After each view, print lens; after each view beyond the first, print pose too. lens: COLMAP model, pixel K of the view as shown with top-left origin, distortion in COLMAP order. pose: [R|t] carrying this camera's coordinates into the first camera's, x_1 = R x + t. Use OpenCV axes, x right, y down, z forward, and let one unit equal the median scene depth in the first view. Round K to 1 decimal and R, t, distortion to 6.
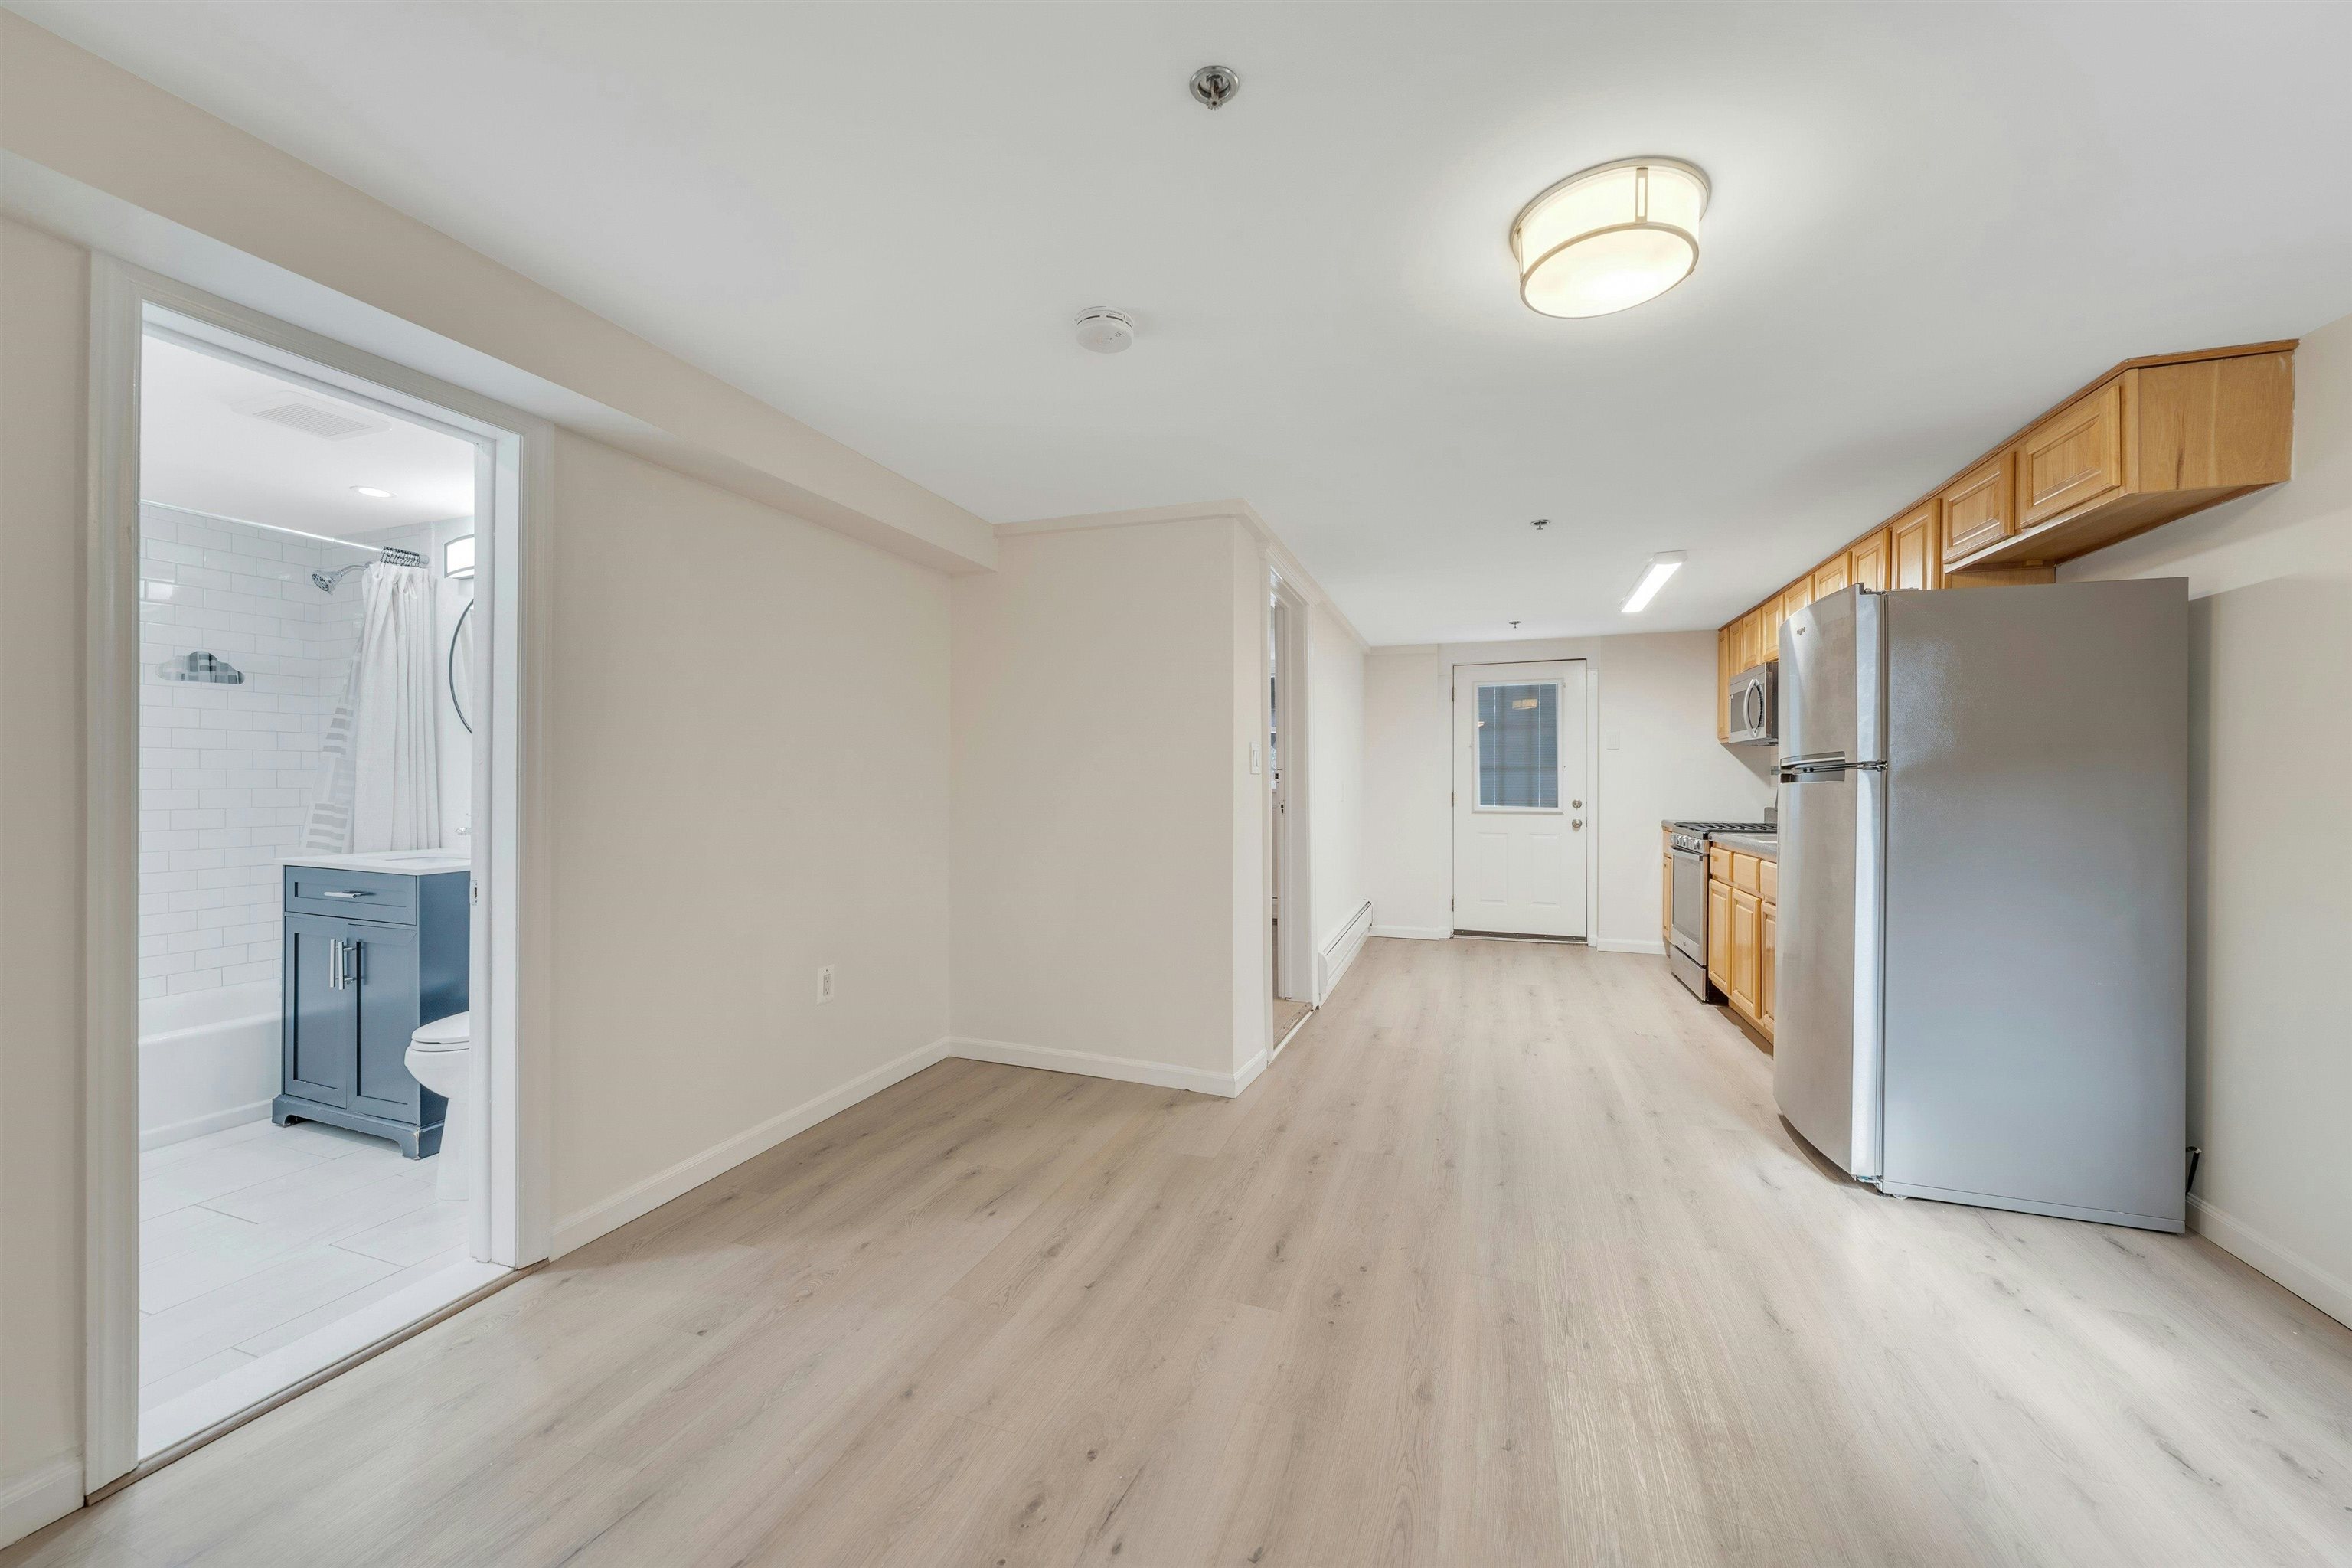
lens RADIAL K [[883.7, 0, 1173.9], [0, 883.7, 775.6], [0, 0, 1]] dist [-0.000756, -0.000037]
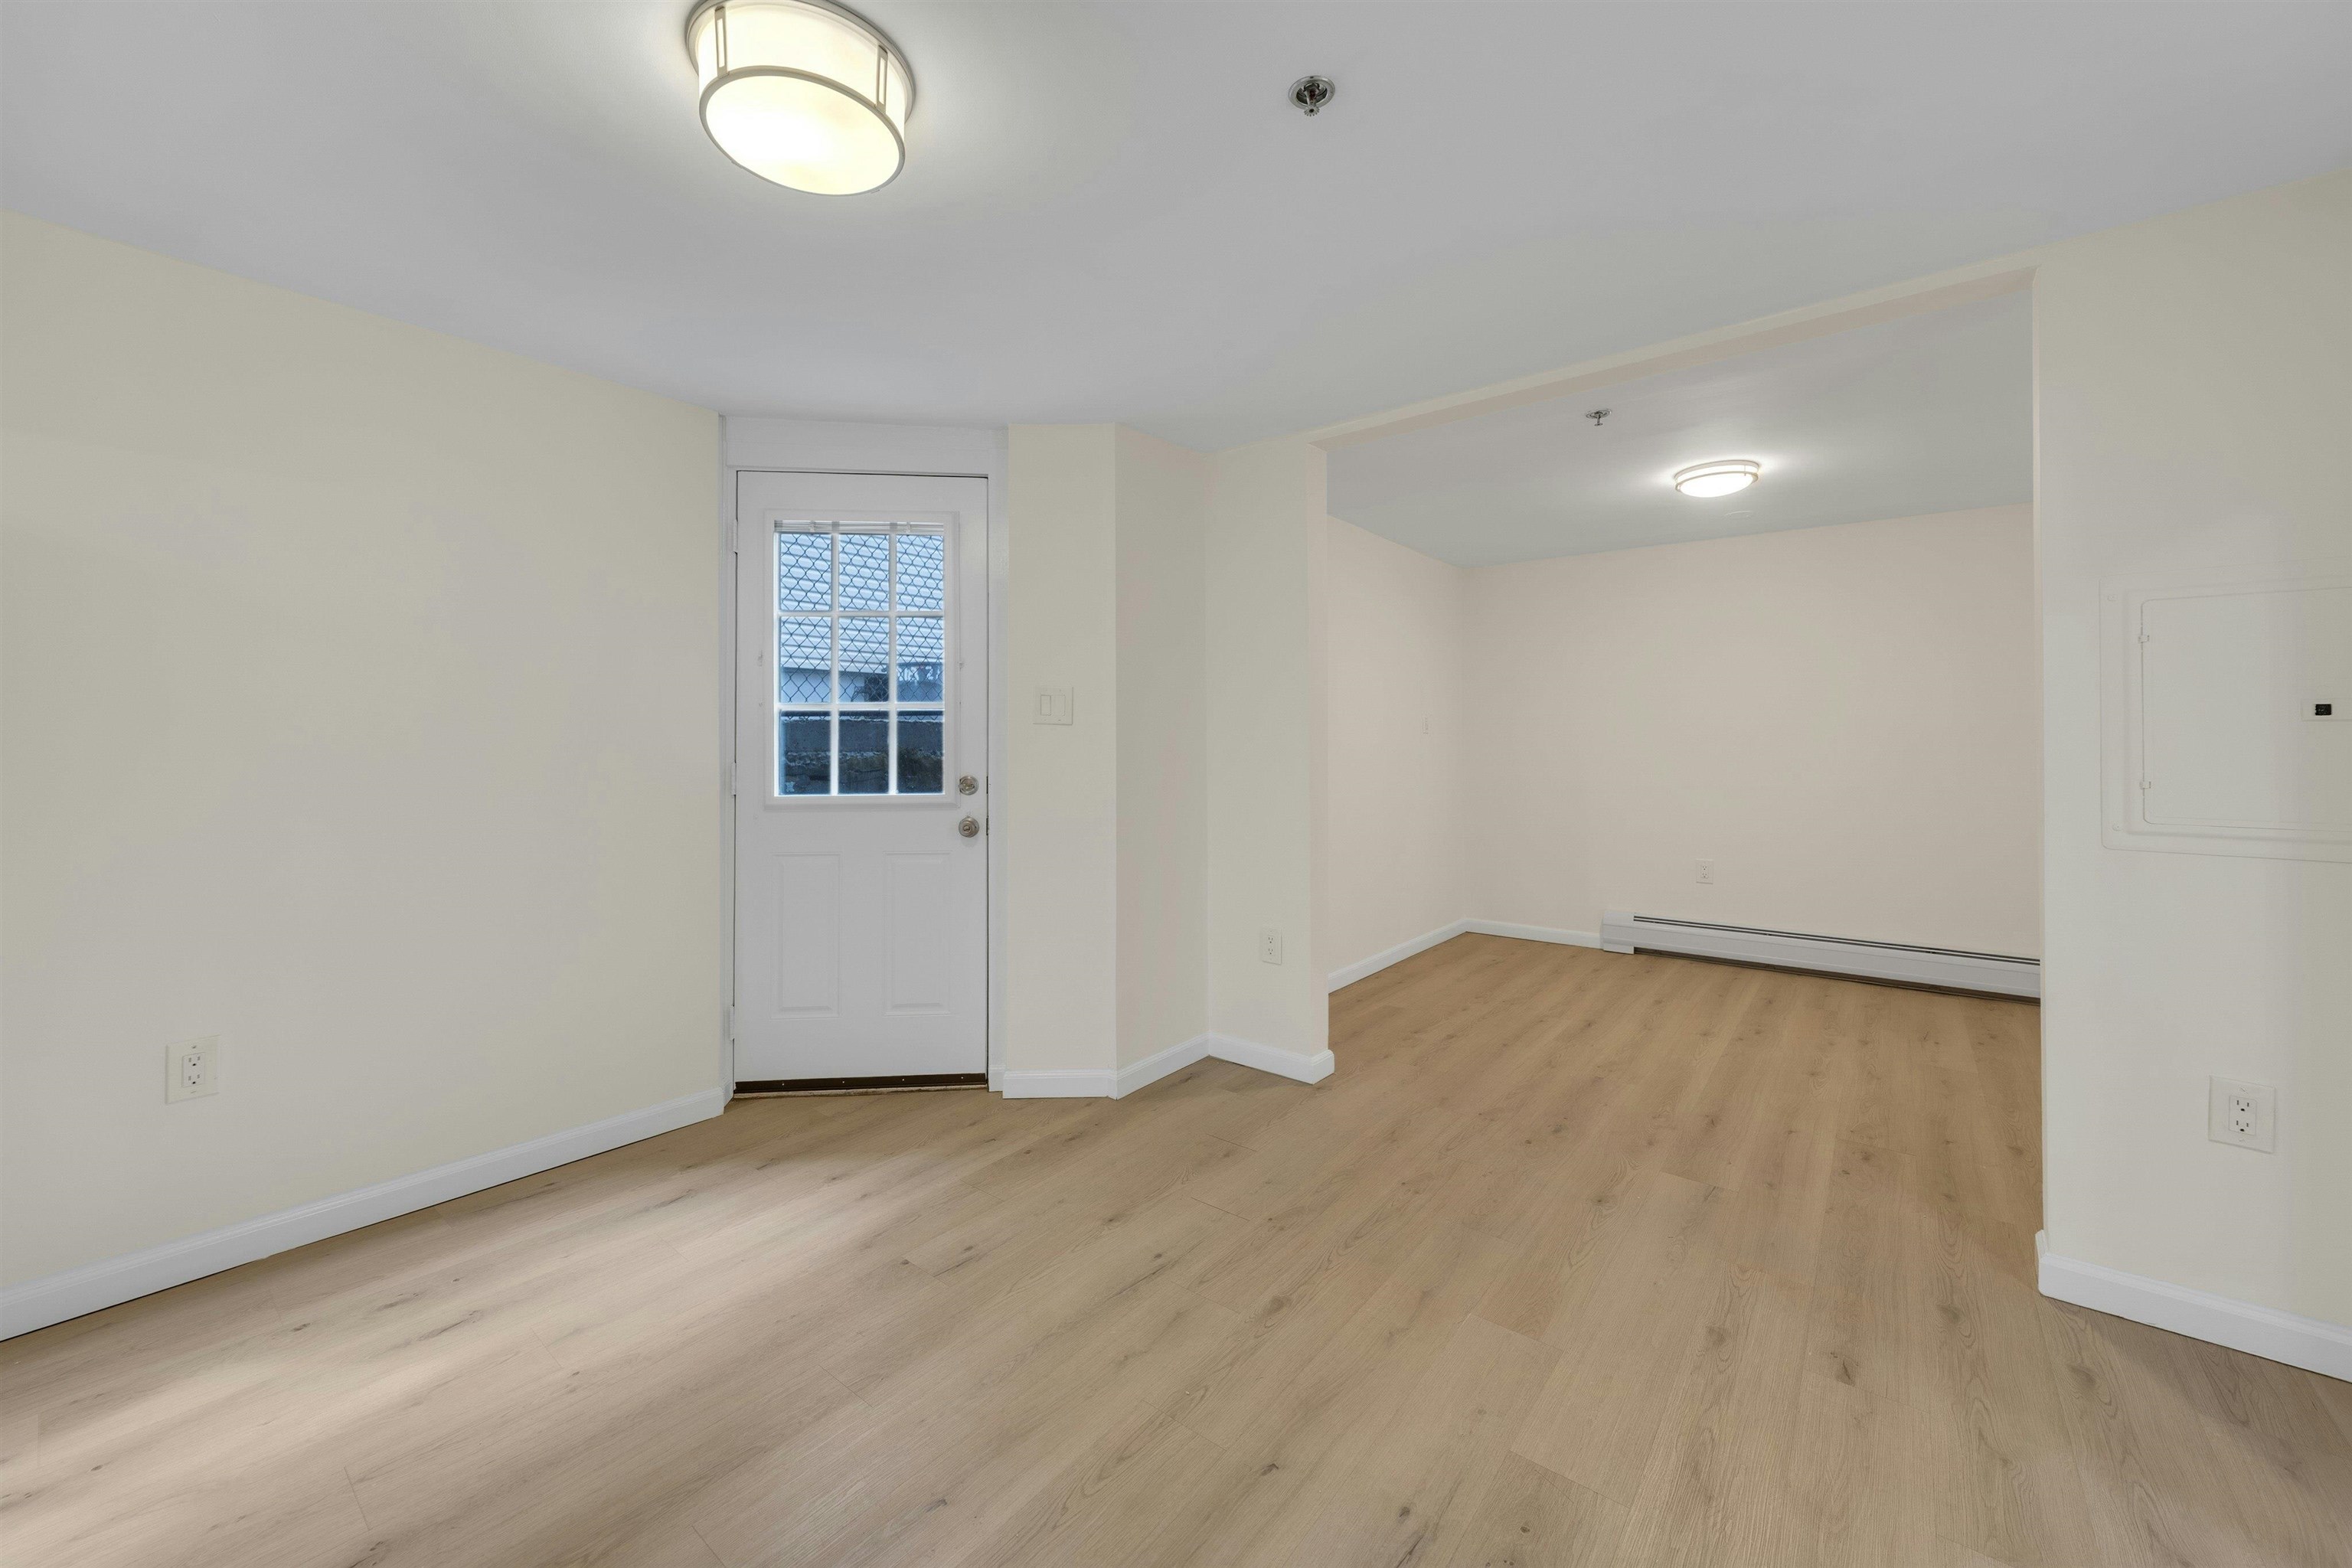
lens RADIAL K [[894.1, 0, 1172.9], [0, 894.1, 757.6], [0, 0, 1]] dist [-0.000533, 0.000043]
pose [[-0.943741, -0.011346, 0.330490, -0.042820], [-0.008069, 0.999904, 0.011284, 0.005334], [-0.330586, 0.007983, -0.943742, 0.627803]]
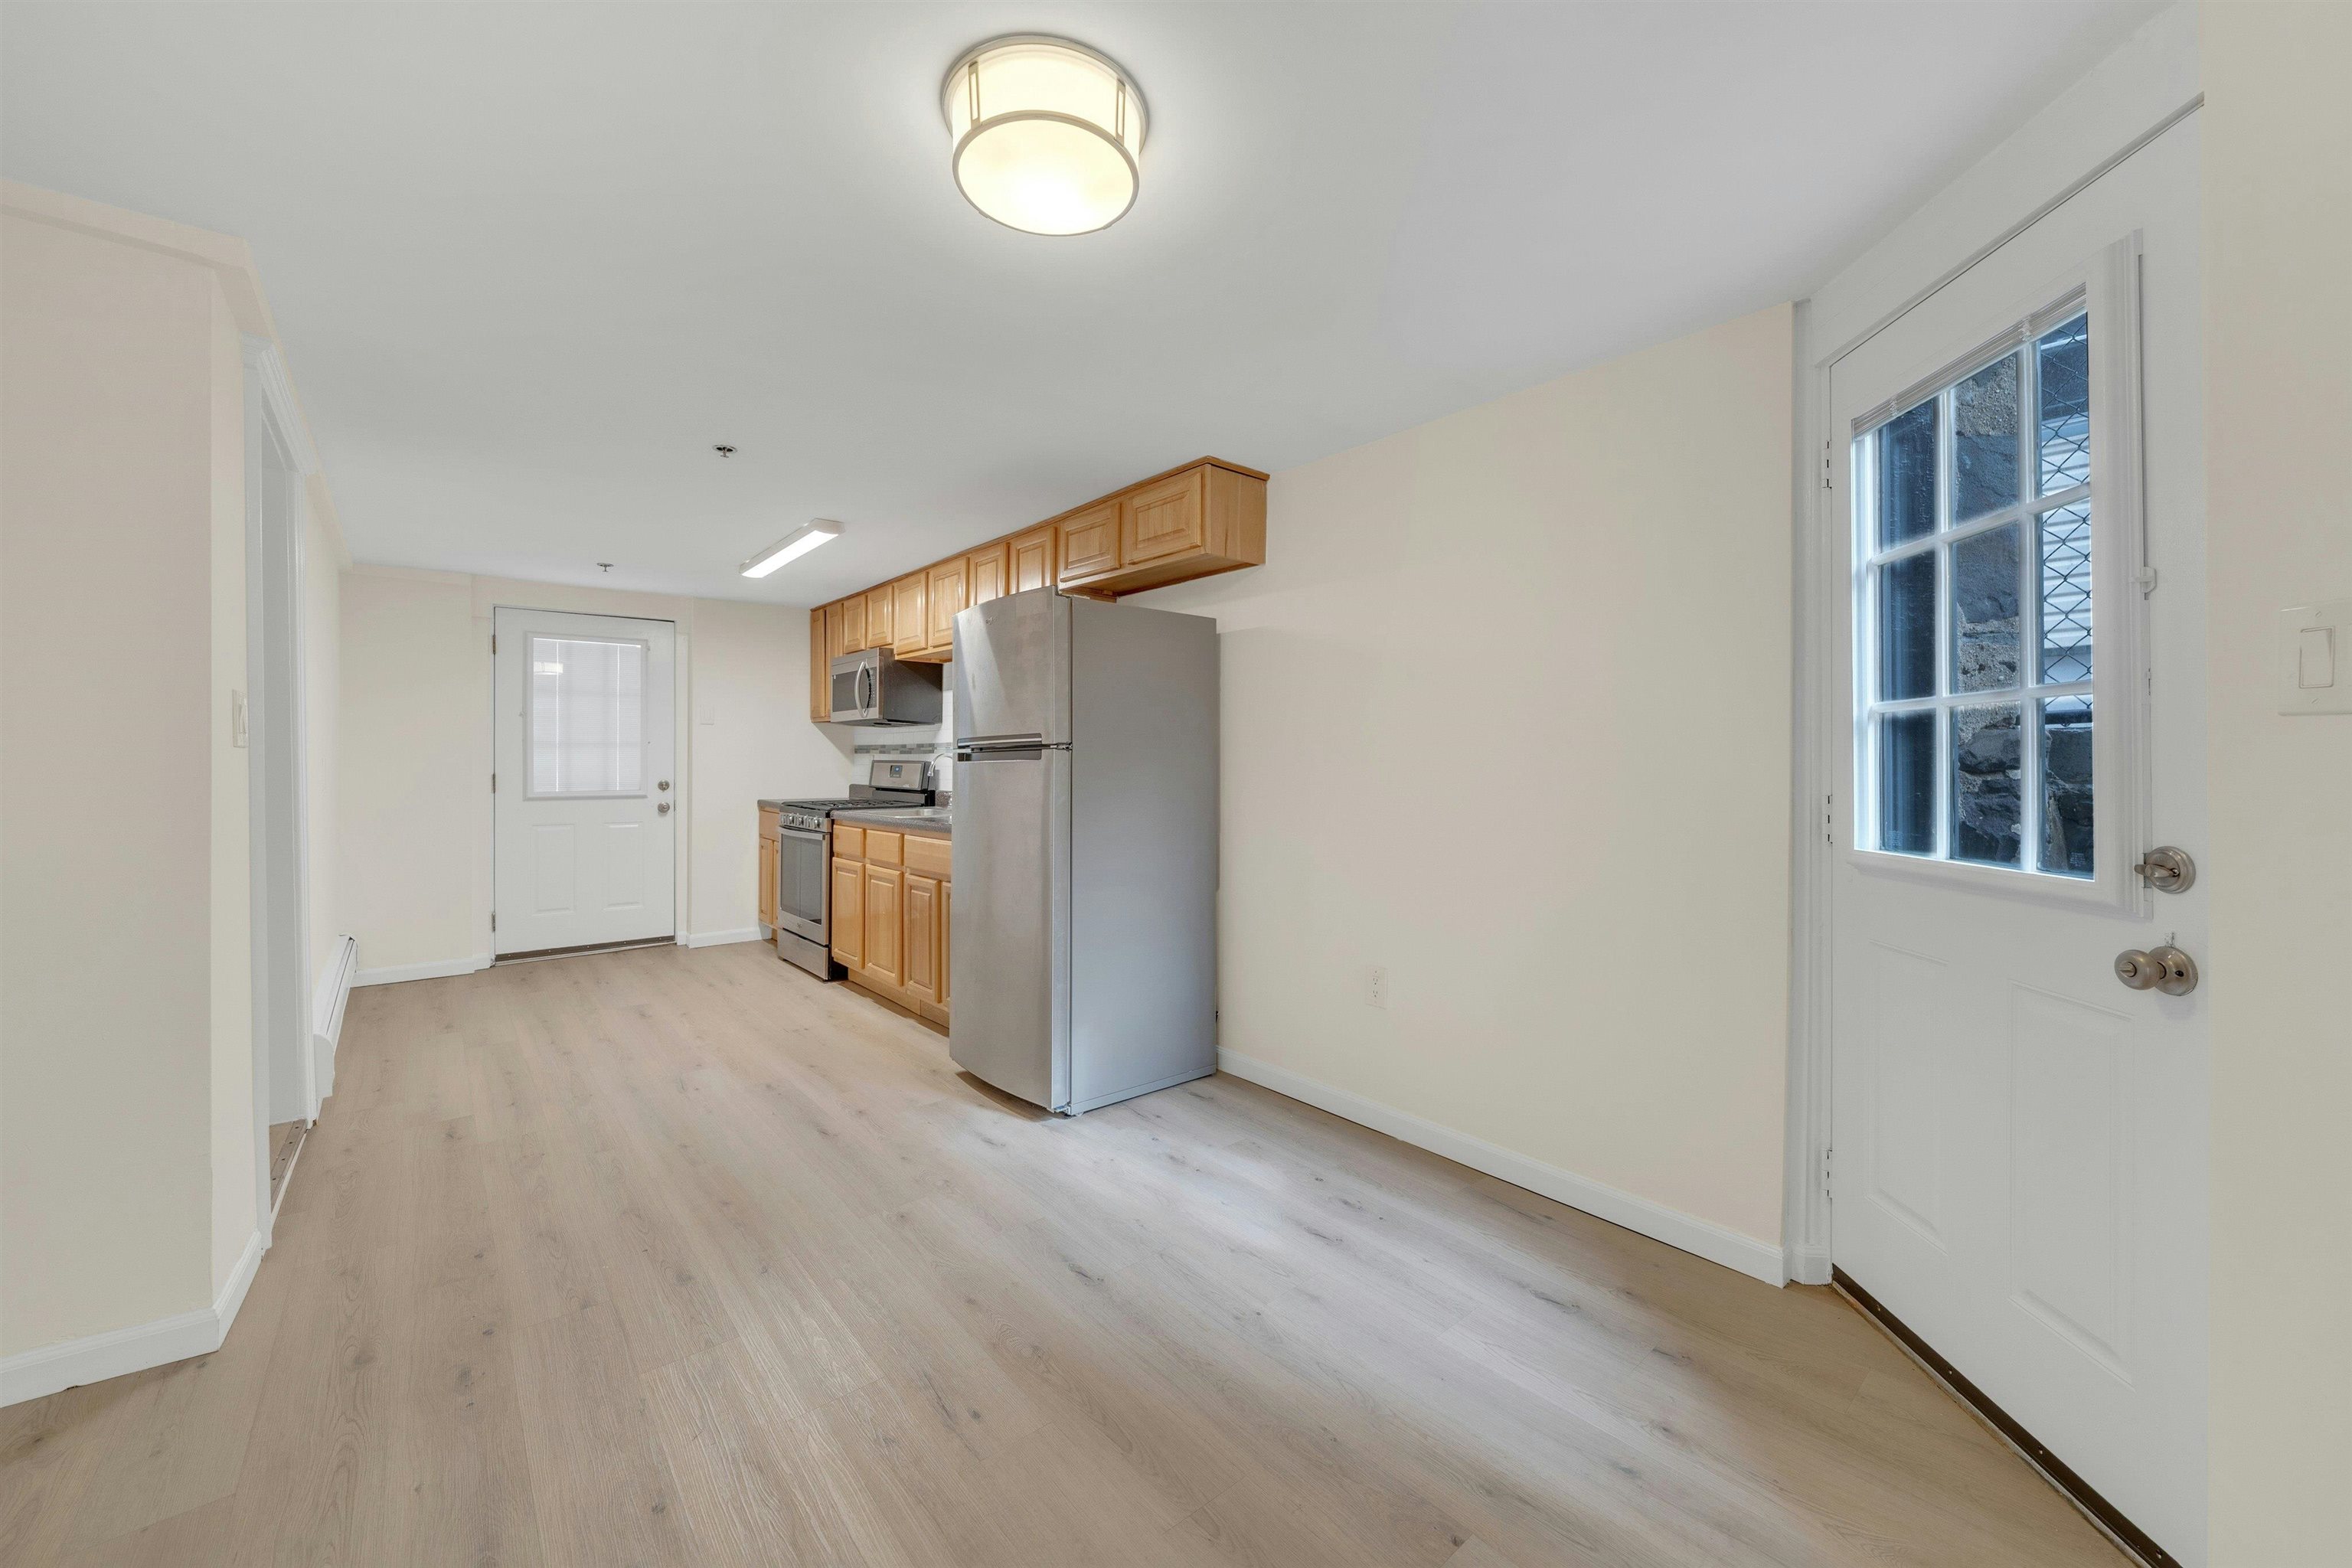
lens RADIAL K [[894.1, 0, 1172.9], [0, 894.1, 757.6], [0, 0, 1]] dist [-0.000533, 0.000043]
pose [[0.504589, 0.000758, 0.863359, -0.080789], [-0.004936, 0.999986, 0.002007, 0.000257], [-0.863345, -0.005274, 0.504586, 0.169425]]
